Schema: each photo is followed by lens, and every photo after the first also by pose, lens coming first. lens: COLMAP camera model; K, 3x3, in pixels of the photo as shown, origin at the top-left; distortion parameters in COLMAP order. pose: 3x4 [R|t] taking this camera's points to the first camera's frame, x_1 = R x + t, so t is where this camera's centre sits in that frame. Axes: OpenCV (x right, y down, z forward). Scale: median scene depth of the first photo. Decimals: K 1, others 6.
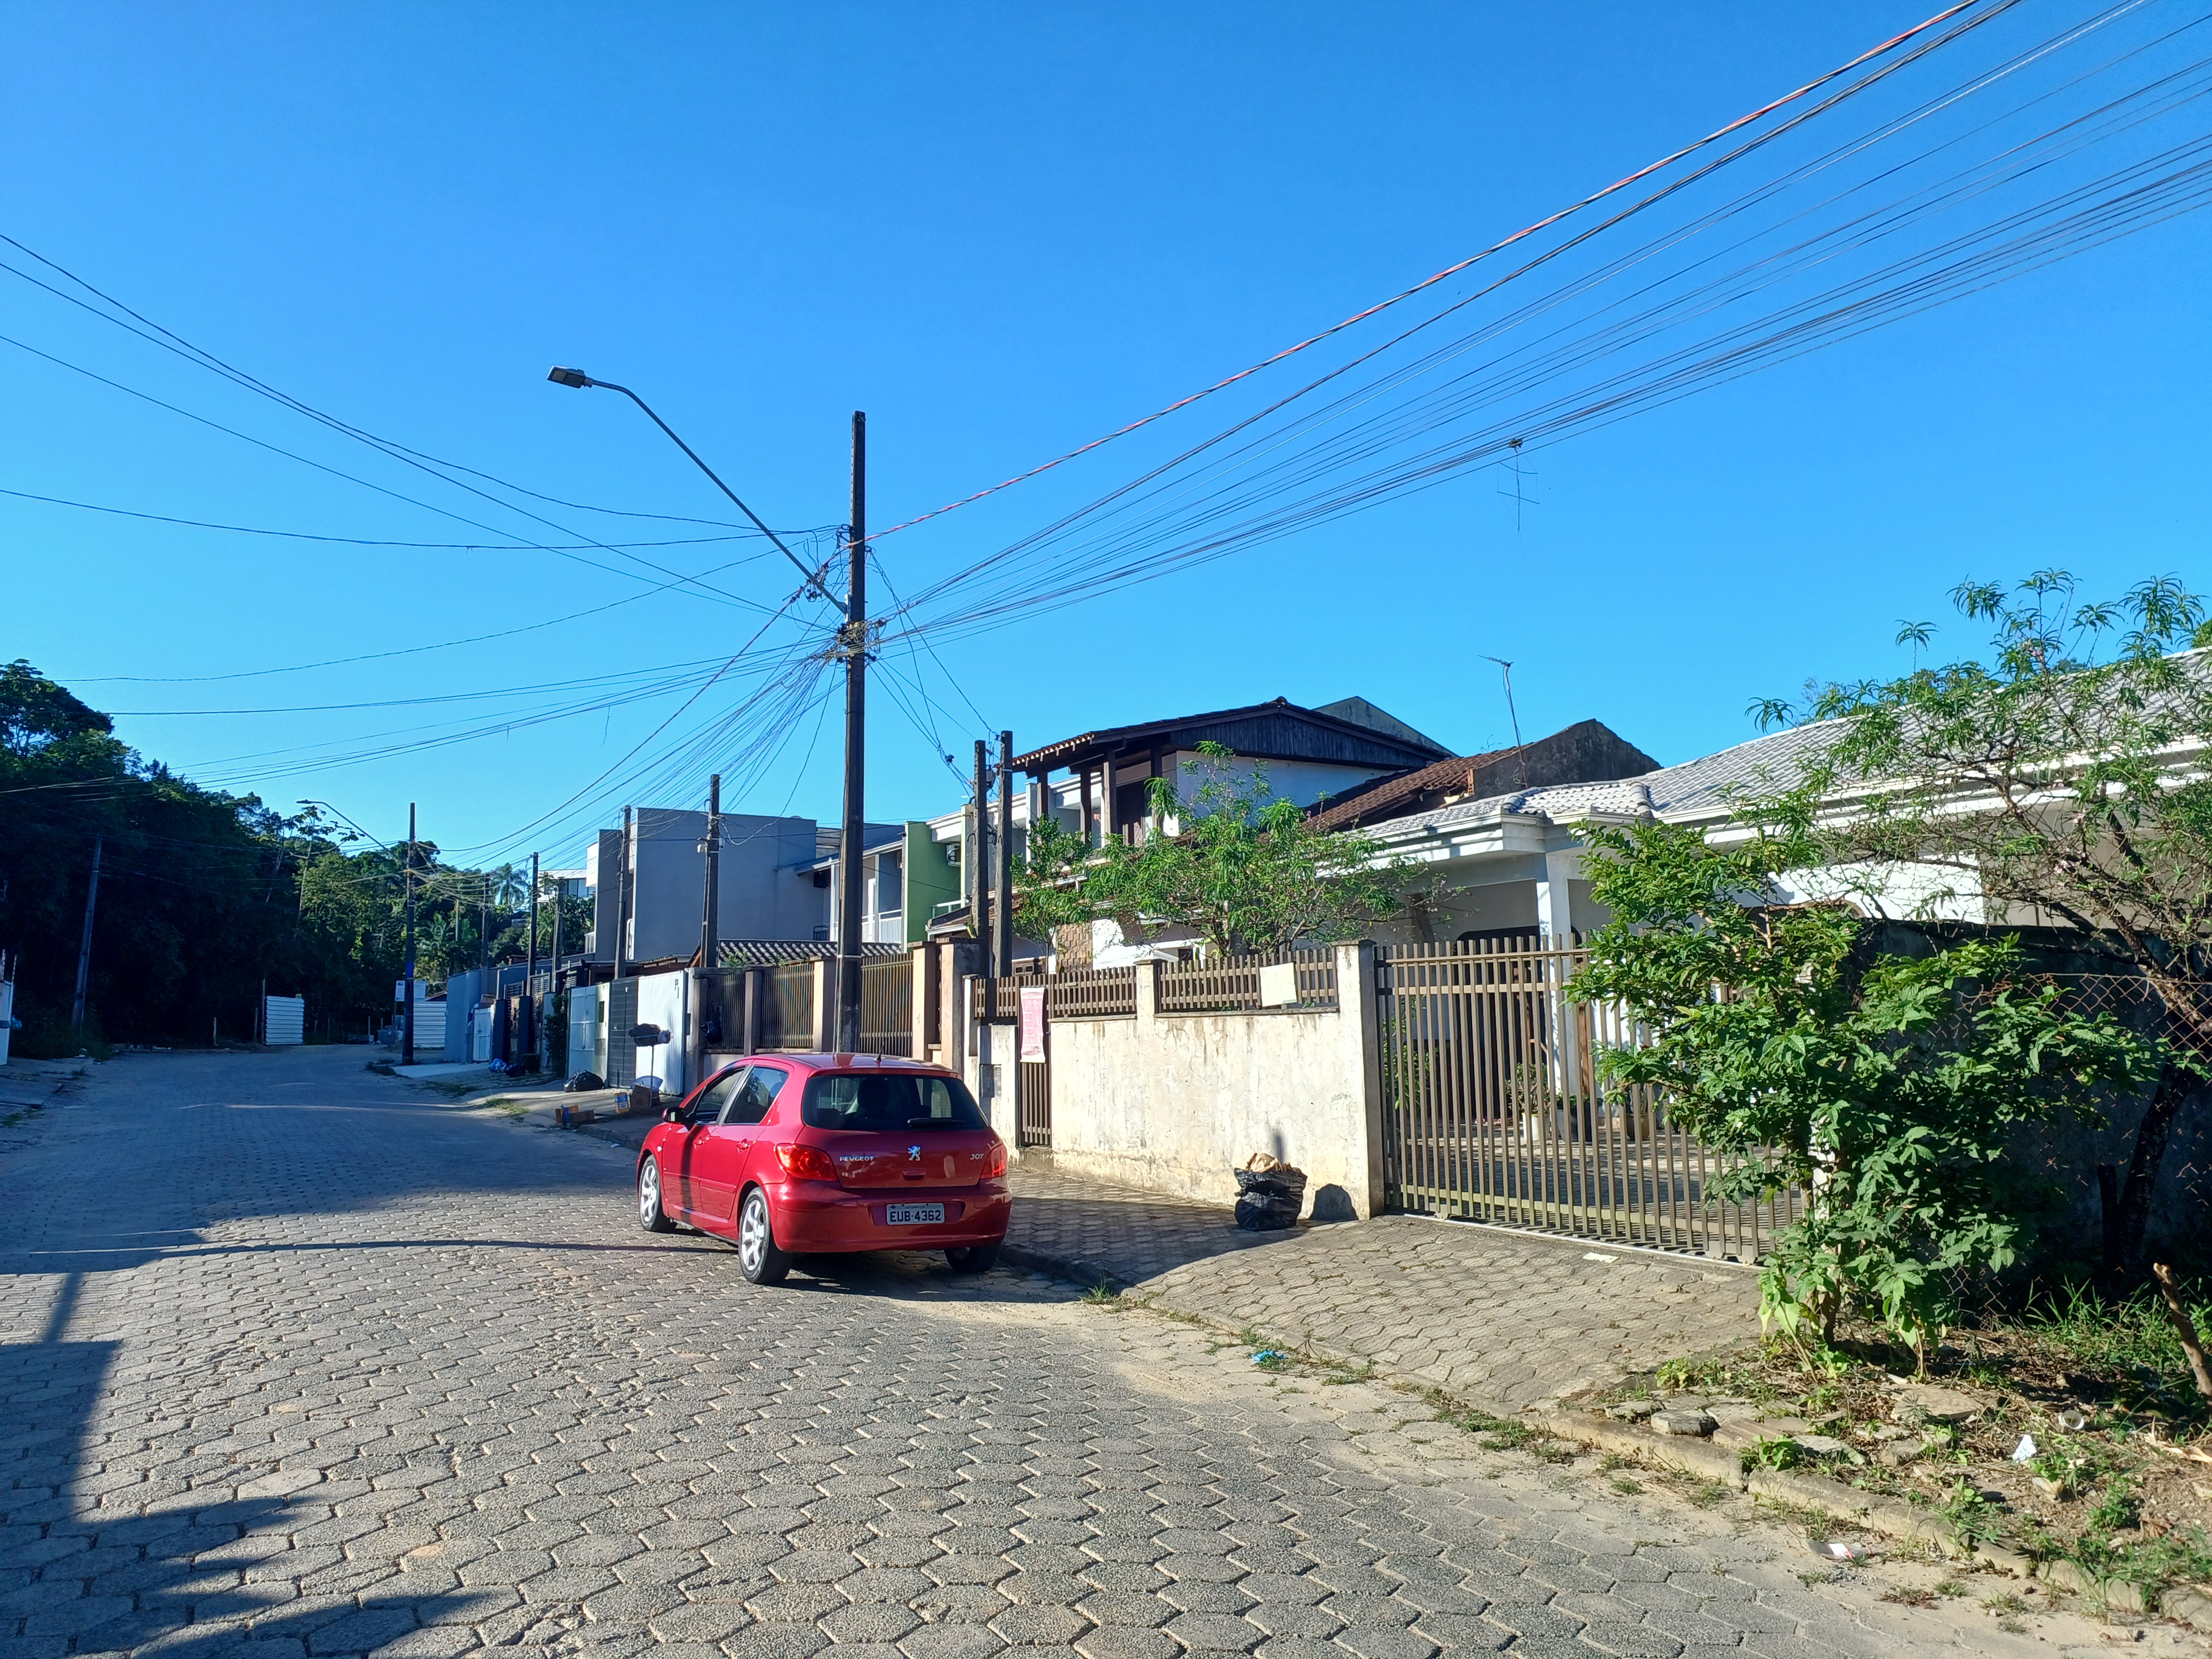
lens RADIAL K [[1544.0, 0, 1116.9], [0, 1544.0, 845.0], [0, 0, 1]] dist [0.047216, -0.003808]
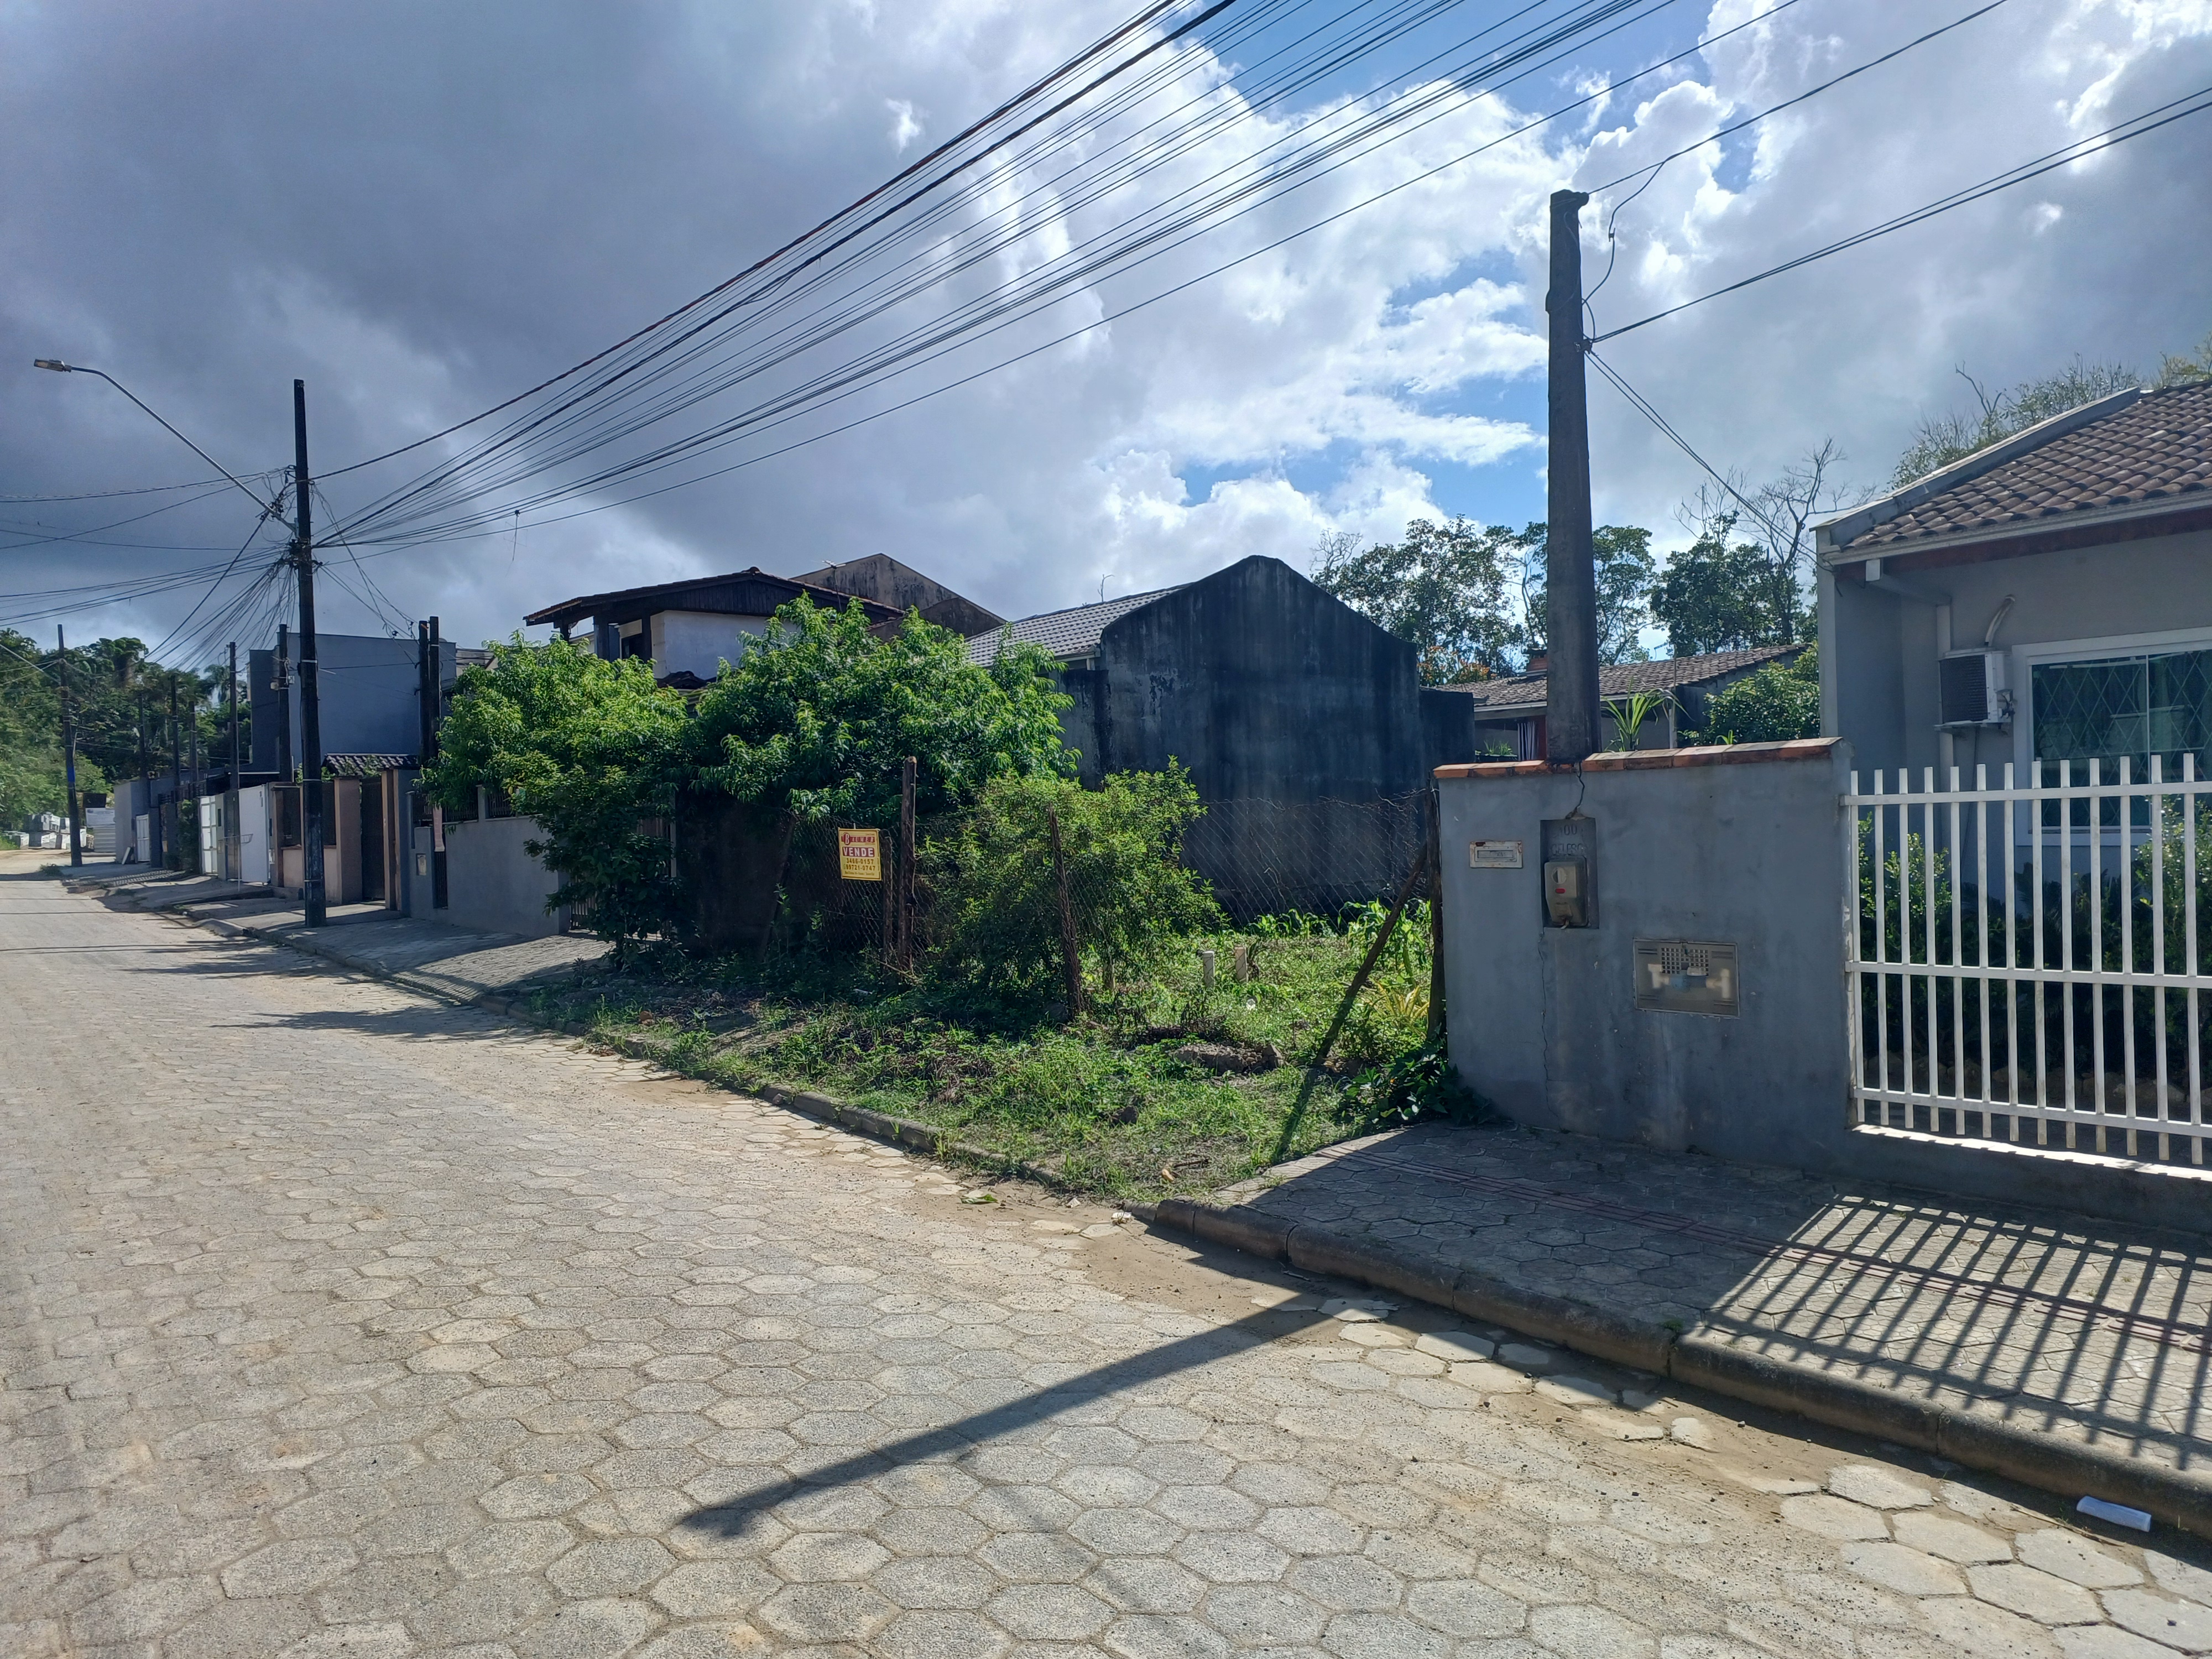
lens RADIAL K [[1544.0, 0, 1116.9], [0, 1544.0, 845.0], [0, 0, 1]] dist [0.047216, -0.003808]
pose [[0.993072, -0.009274, 0.117138, 0.383688], [-0.006212, 0.991342, 0.131155, -0.058953], [-0.117340, -0.130974, 0.984417, -0.495283]]
